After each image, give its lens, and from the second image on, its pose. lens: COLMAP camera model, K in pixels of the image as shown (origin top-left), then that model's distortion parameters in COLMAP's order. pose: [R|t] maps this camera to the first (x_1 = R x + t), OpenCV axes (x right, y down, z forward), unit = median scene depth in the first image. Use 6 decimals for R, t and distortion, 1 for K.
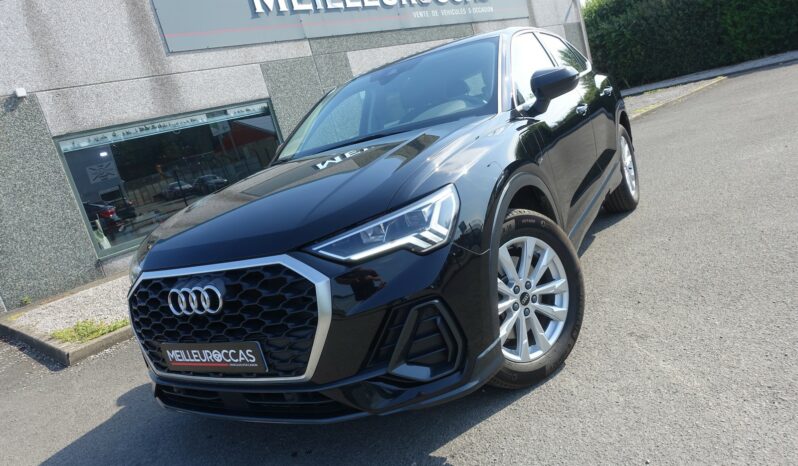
lens RADIAL K [[545.6, 0, 399.0], [0, 545.6, 233.0], [0, 0, 1]] dist [-0.003278, -0.001531]
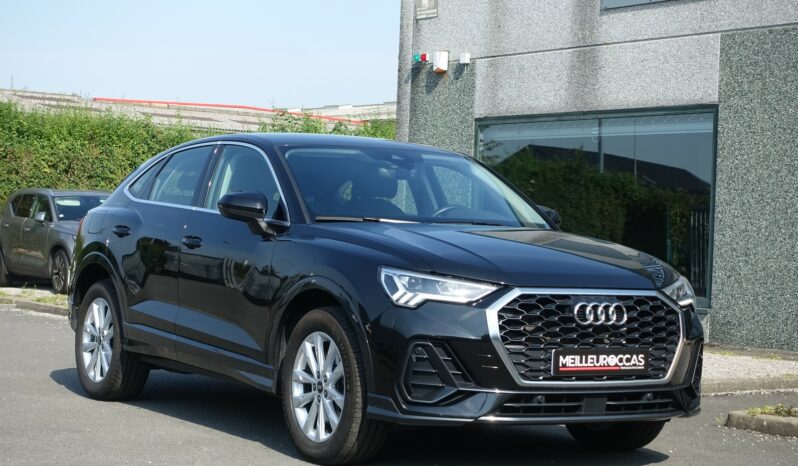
lens RADIAL K [[1687.2, 0, 399.0], [0, 1687.2, 233.0], [0, 0, 1]] dist [0.040517, -2.754769]
pose [[0.452091, 0.263820, 0.852064, -3.977225], [0.015944, 0.952716, -0.303443, 1.127942], [-0.891829, 0.150769, 0.426508, -0.256729]]
